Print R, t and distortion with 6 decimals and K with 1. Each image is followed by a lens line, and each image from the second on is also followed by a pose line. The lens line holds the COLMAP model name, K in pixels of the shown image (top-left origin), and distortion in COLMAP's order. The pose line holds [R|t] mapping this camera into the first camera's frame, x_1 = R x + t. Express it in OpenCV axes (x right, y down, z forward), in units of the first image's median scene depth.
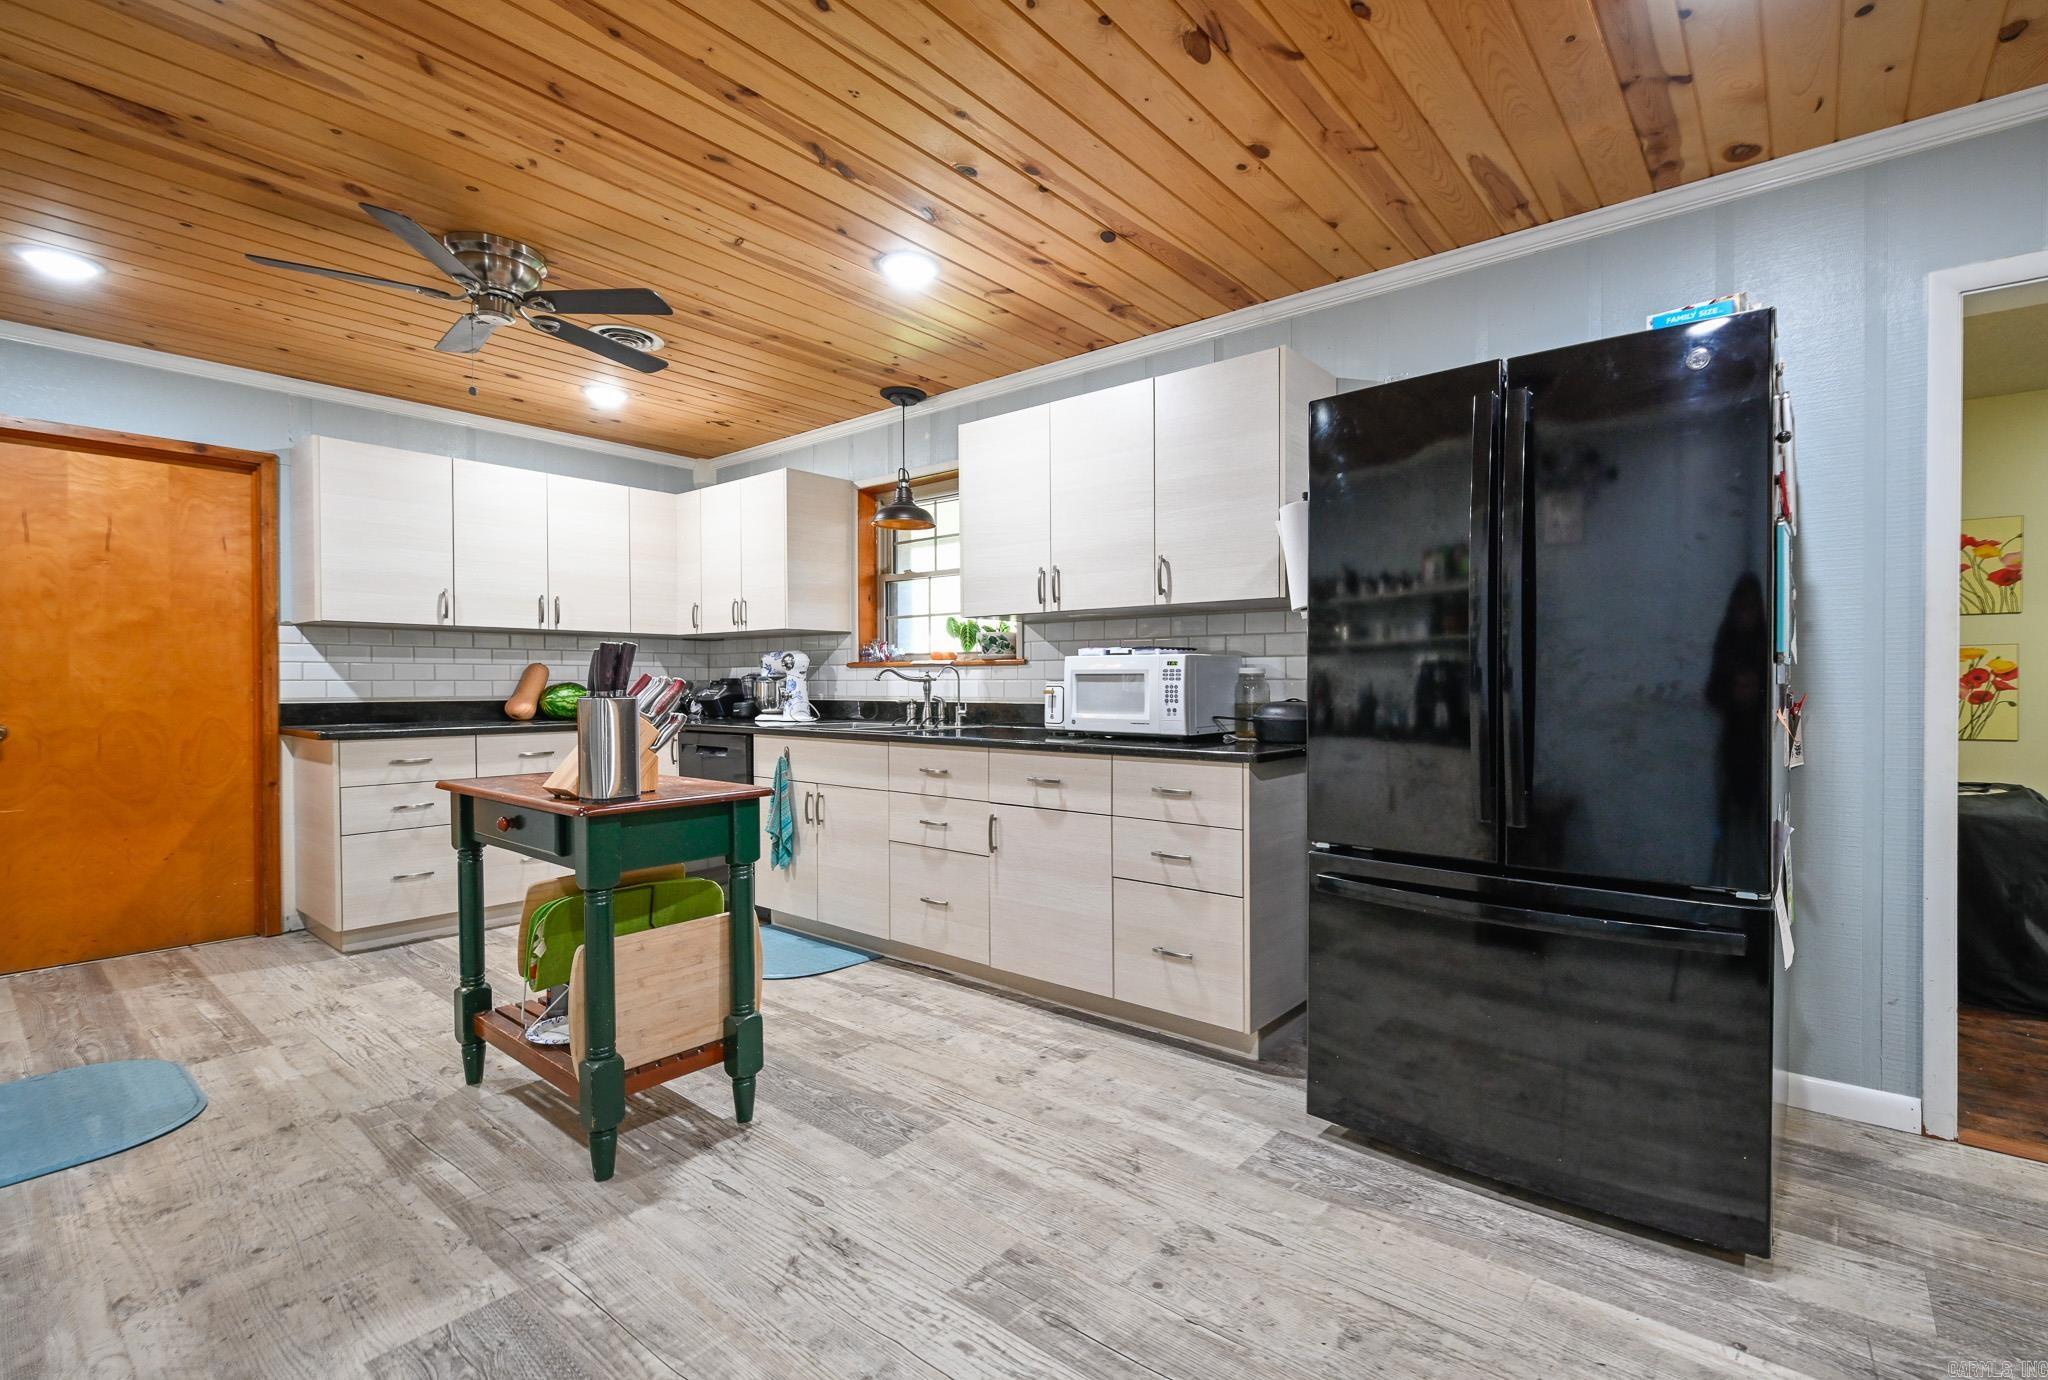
lens RADIAL K [[911.3, 0, 1191.6], [0, 911.3, 693.9], [0, 0, 1]] dist [-0.001844, 0.000018]
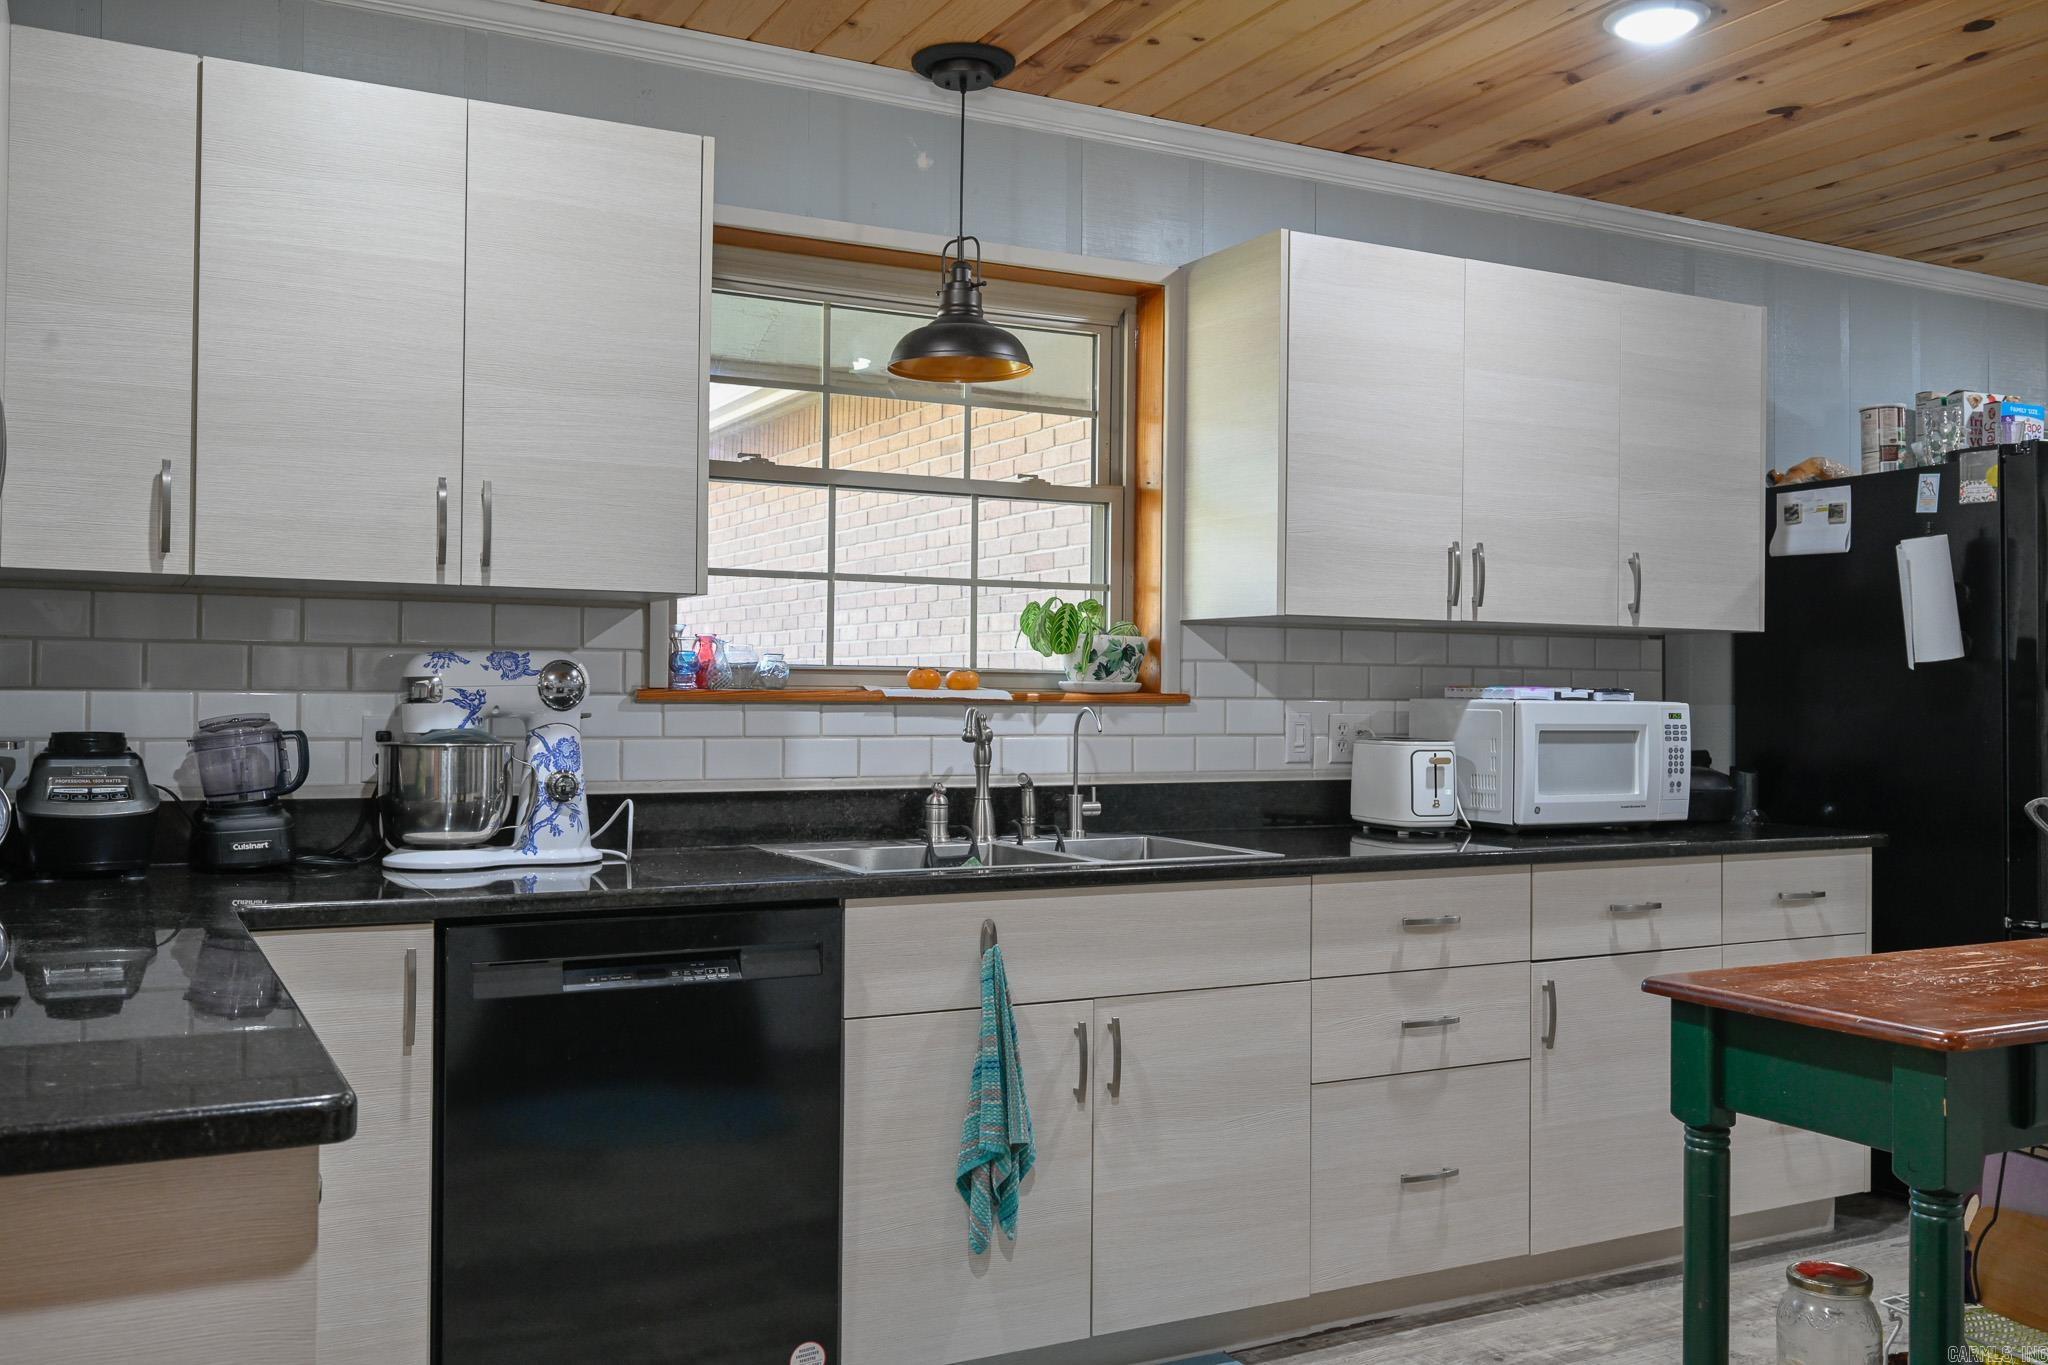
lens RADIAL K [[1678.7, 0, 1120.6], [0, 1678.7, 684.6], [0, 0, 1]] dist [-0.005072, 0.011129]
pose [[0.449380, 0.013035, 0.893246, -1.221684], [0.000625, 0.999889, -0.014906, -0.035322], [-0.893341, 0.007257, 0.449322, 0.734948]]
